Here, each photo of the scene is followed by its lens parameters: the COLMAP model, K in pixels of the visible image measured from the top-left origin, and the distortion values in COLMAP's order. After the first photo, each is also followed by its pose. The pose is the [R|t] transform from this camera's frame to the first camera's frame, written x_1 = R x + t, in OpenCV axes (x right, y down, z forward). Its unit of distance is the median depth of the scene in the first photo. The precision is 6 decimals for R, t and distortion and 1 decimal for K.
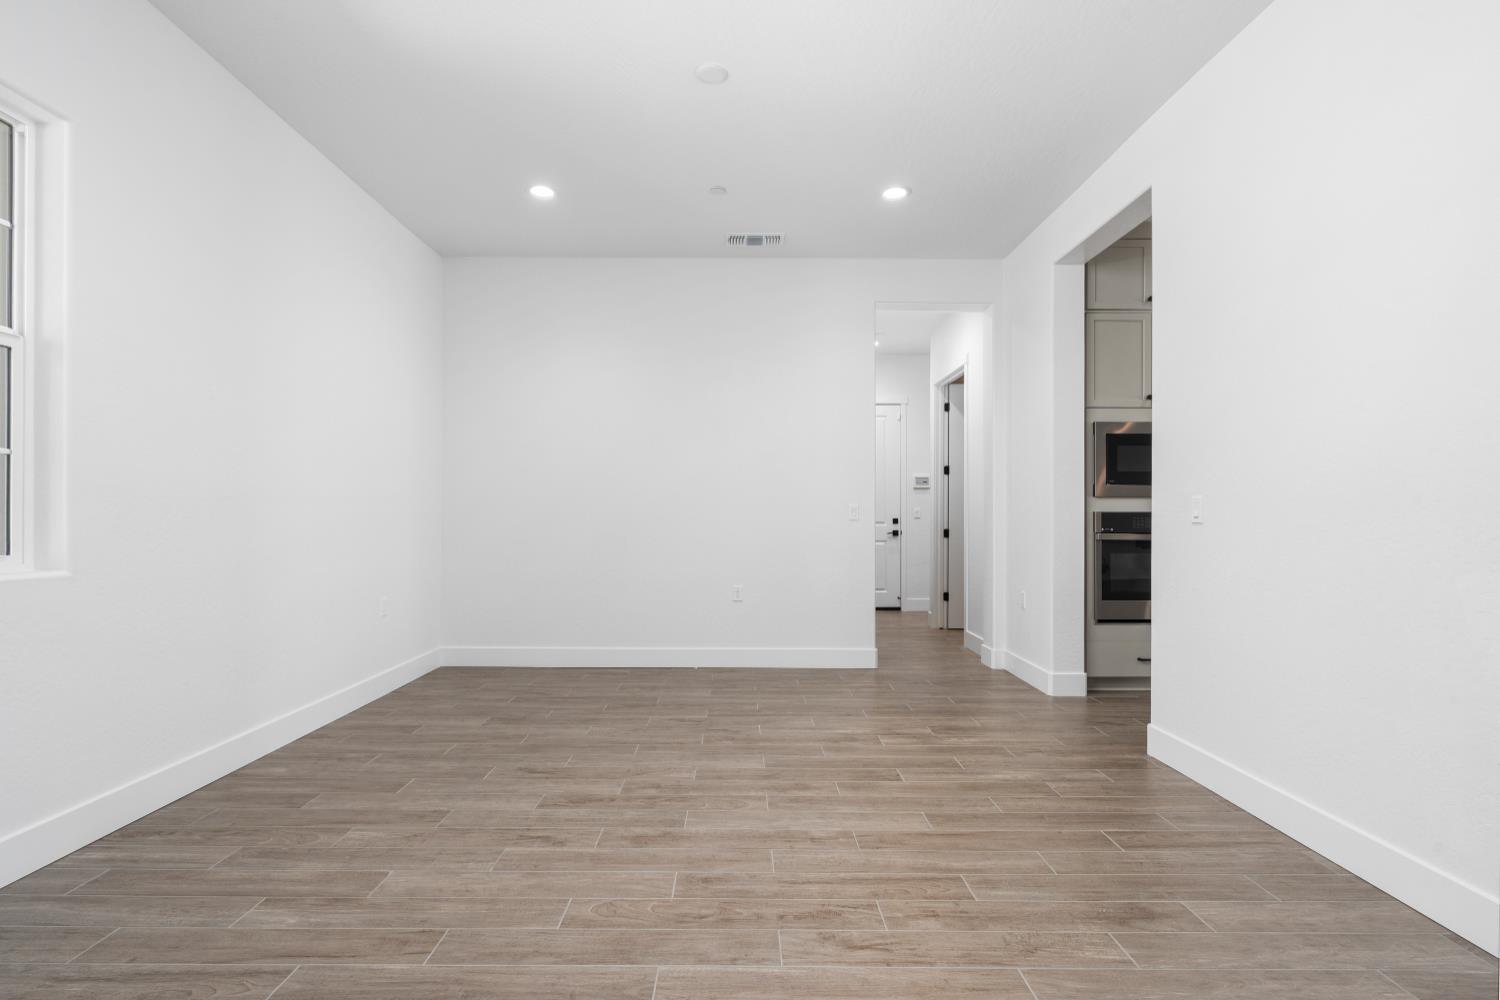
lens RADIAL K [[689.4, 0, 748.6], [0, 689.4, 516.8], [0, 0, 1]] dist [0.000881, 0.000356]
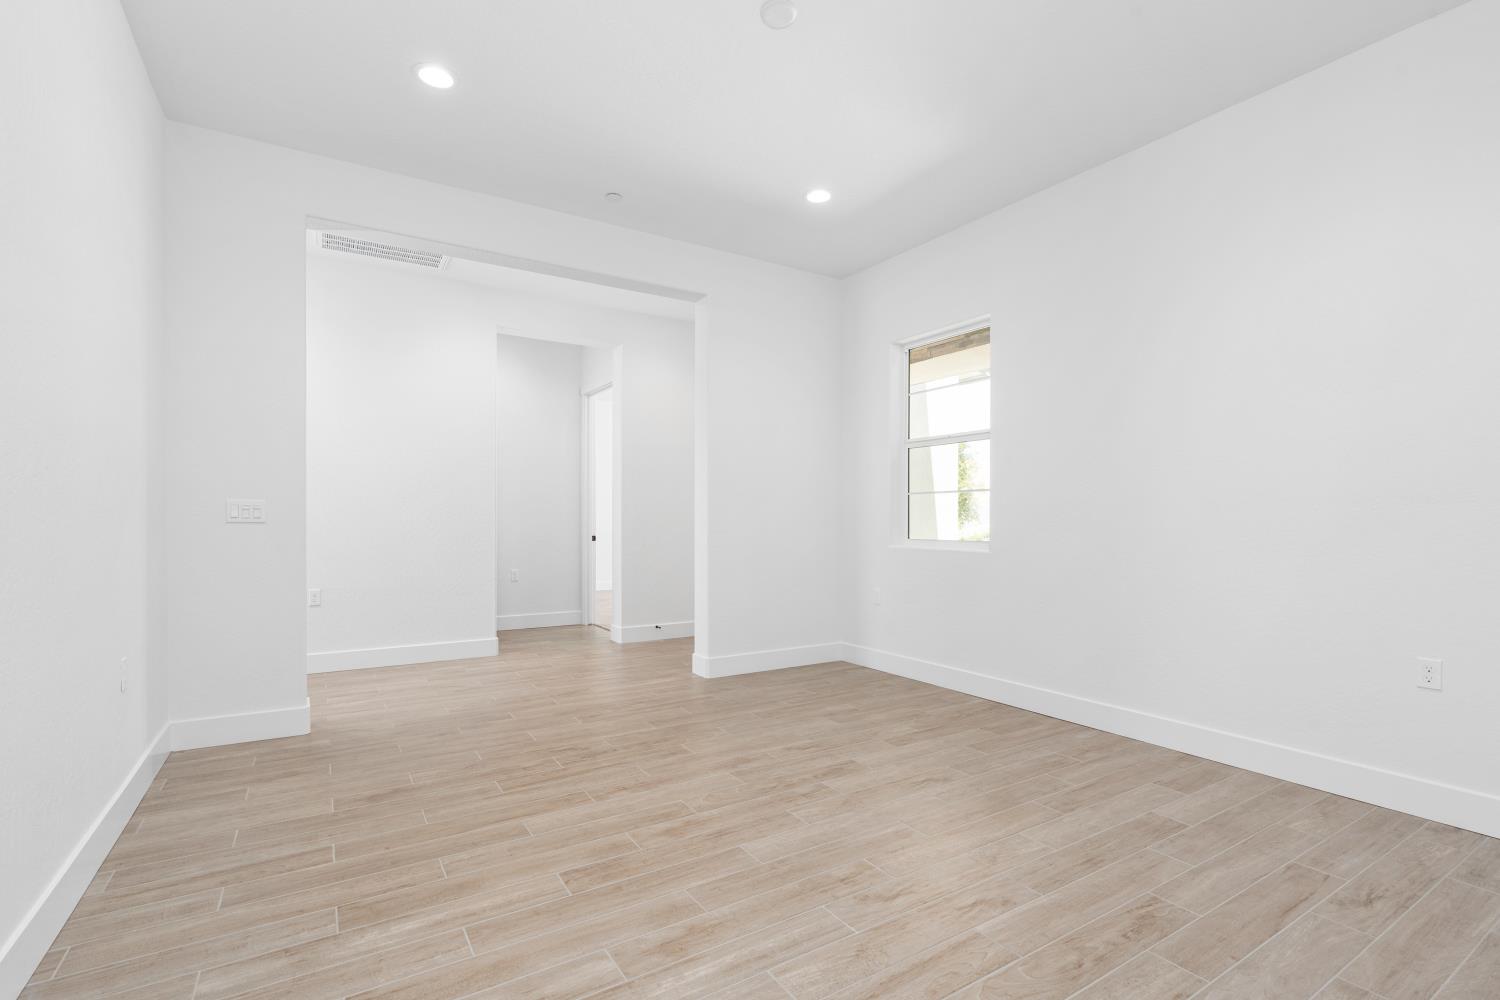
lens RADIAL K [[689.4, 0, 748.6], [0, 689.4, 516.8], [0, 0, 1]] dist [0.000881, 0.000356]
pose [[-0.852237, -0.008498, -0.523087, 0.506371], [-0.006497, 0.999963, -0.005659, -0.001957], [0.523116, -0.001424, -0.852260, 1.994646]]
